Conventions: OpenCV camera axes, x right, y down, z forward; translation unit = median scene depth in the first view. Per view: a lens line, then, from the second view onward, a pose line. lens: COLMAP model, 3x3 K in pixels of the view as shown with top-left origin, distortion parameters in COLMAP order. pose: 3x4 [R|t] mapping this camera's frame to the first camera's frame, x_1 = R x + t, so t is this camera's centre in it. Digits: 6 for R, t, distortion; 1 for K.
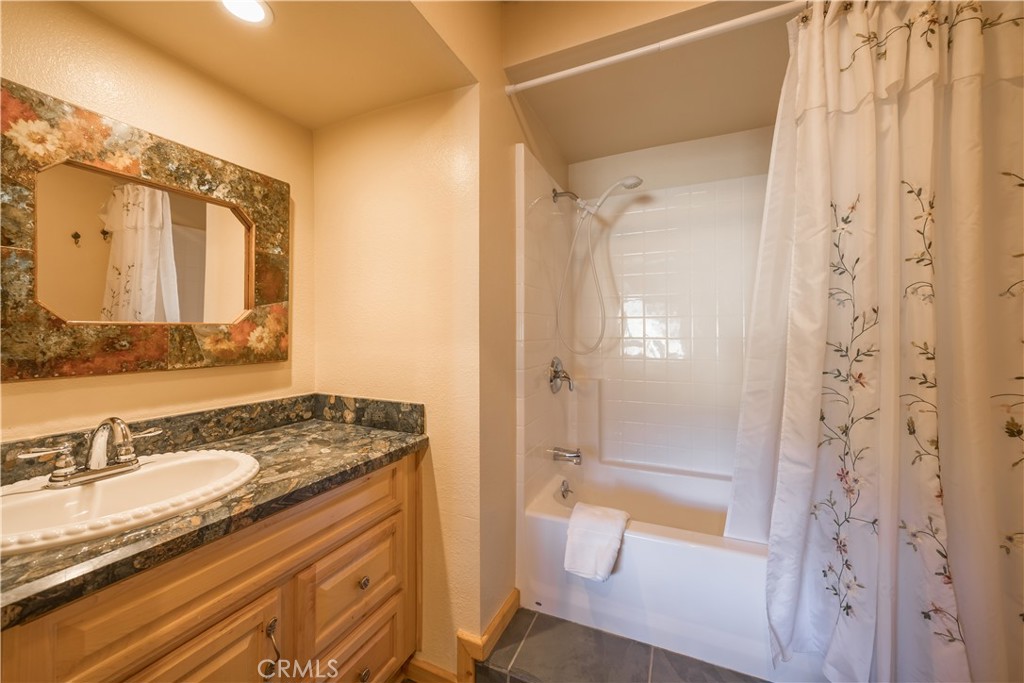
lens RADIAL K [[399.6, 0, 496.9], [0, 399.6, 331.4], [0, 0, 1]] dist [-0.003843, 0.000075]
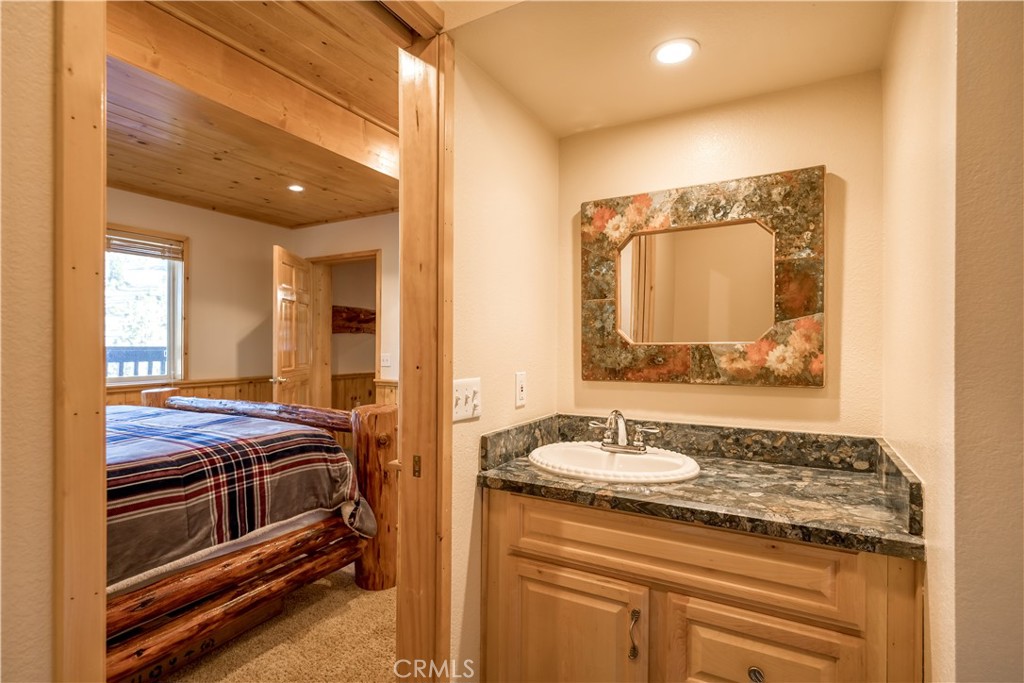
lens RADIAL K [[507.5, 0, 510.7], [0, 507.5, 343.6], [0, 0, 1]] dist [-0.009676, 0.000878]
pose [[-0.091067, -0.009783, -0.995797, 0.654571], [0.000186, 0.999952, -0.009841, -0.004949], [0.995845, -0.001081, -0.091061, 0.573462]]
